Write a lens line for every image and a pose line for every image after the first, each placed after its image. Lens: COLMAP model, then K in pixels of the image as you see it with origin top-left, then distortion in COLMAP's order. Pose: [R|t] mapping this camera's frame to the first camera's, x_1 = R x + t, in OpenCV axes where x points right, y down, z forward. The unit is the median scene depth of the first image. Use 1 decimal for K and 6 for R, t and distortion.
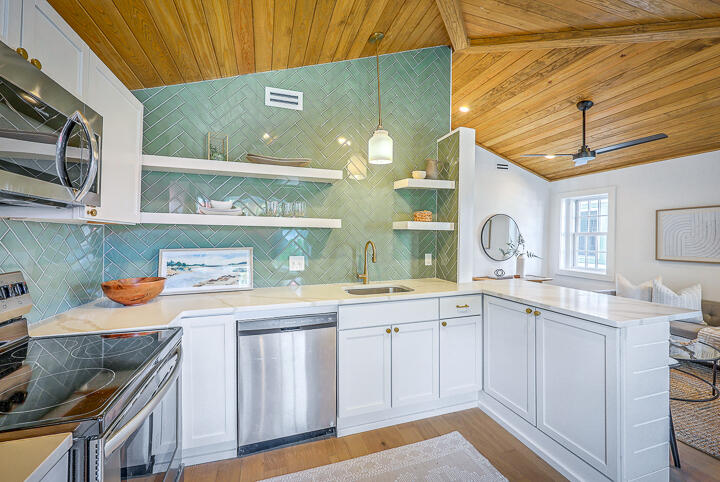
lens RADIAL K [[295.4, 0, 360.9], [0, 295.4, 238.0], [0, 0, 1]] dist [0.002215, 0.000312]
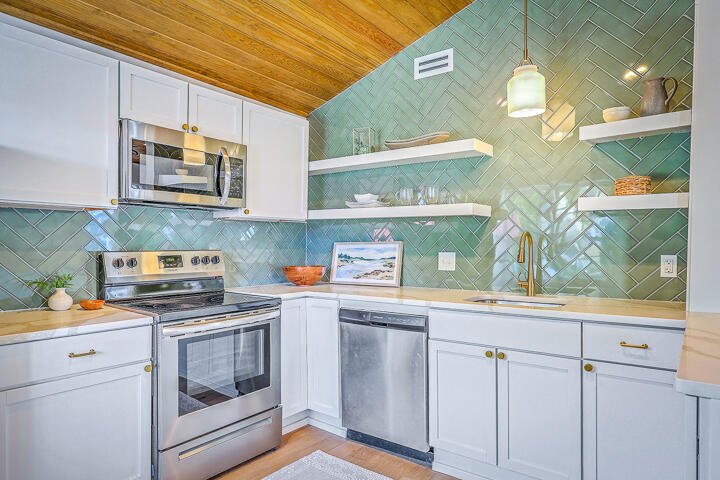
lens RADIAL K [[439.6, 0, 369.3], [0, 439.6, 251.3], [0, 0, 1]] dist [-0.001444, -0.000839]
pose [[0.579191, 0.009965, -0.815131, 0.733324], [-0.001122, 0.999934, 0.011427, 0.050501], [0.815191, -0.005704, 0.579164, 0.140515]]
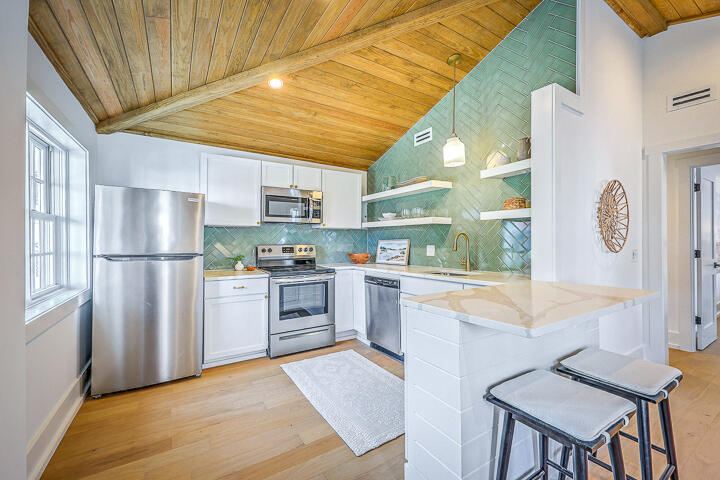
lens RADIAL K [[295.4, 0, 360.9], [0, 295.4, 237.0], [0, 0, 1]] dist [0.002215, 0.000312]
pose [[0.243765, -0.020876, -0.969610, 1.189974], [0.004594, 0.999782, -0.020370, 0.054588], [0.969823, 0.000511, 0.243808, 0.388811]]
